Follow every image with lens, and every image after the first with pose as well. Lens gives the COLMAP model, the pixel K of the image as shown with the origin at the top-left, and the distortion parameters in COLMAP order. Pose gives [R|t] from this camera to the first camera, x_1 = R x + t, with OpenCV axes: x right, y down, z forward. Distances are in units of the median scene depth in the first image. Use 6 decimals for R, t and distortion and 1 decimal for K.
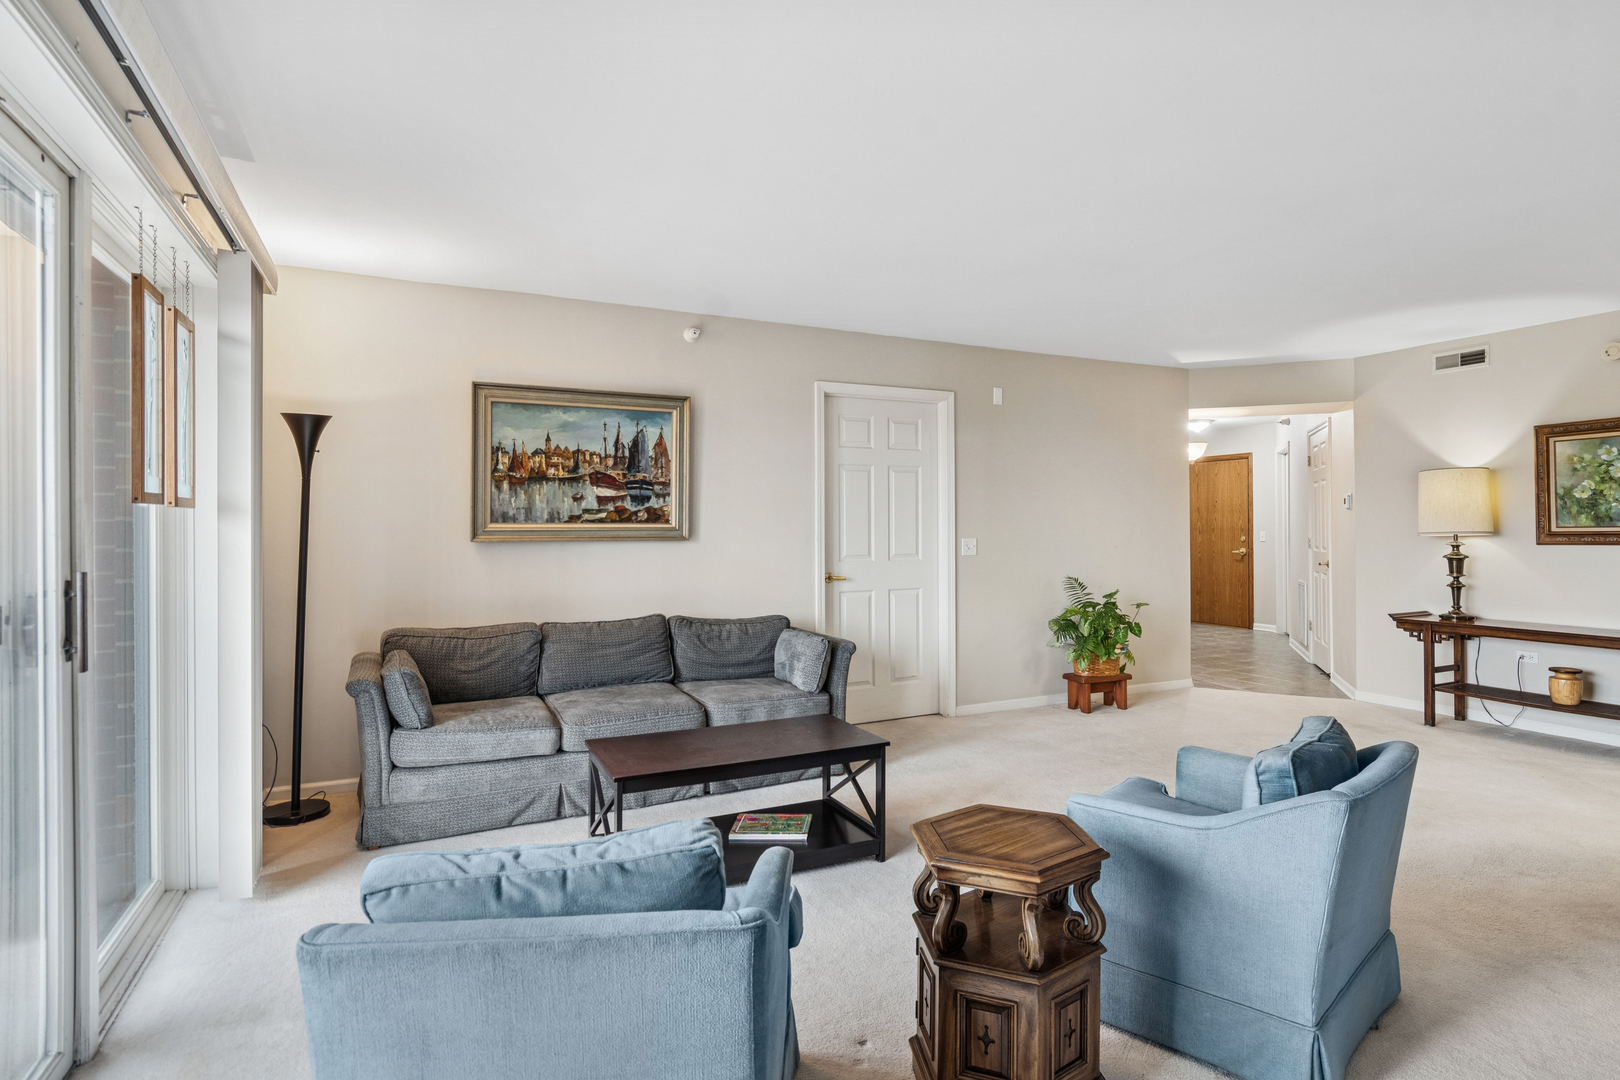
lens RADIAL K [[861.4, 0, 821.2], [0, 861.4, 529.2], [0, 0, 1]] dist [0.014483, -0.000434]
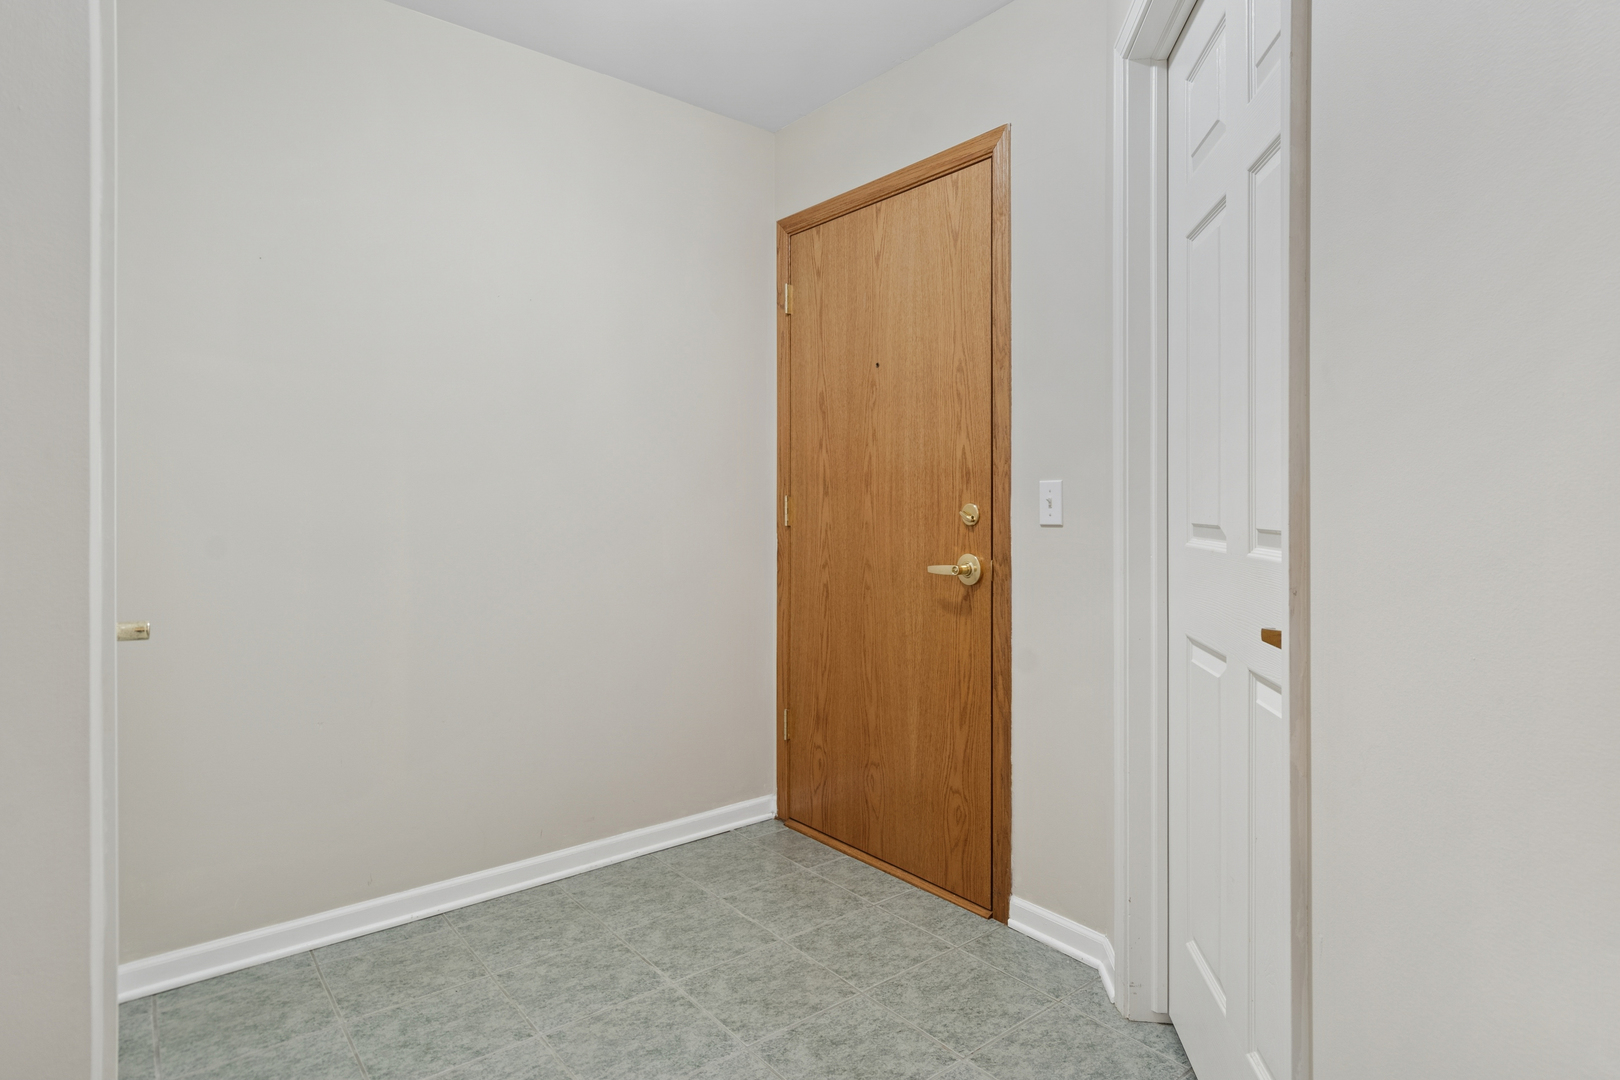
lens RADIAL K [[861.4, 0, 807.4], [0, 861.4, 524.8], [0, 0, 1]] dist [0.014483, -0.000434]
pose [[0.974703, -0.001187, 0.223499, 0.394234], [-0.001310, 0.999938, 0.011027, 0.011729], [-0.223499, -0.011041, 0.974642, 0.785653]]
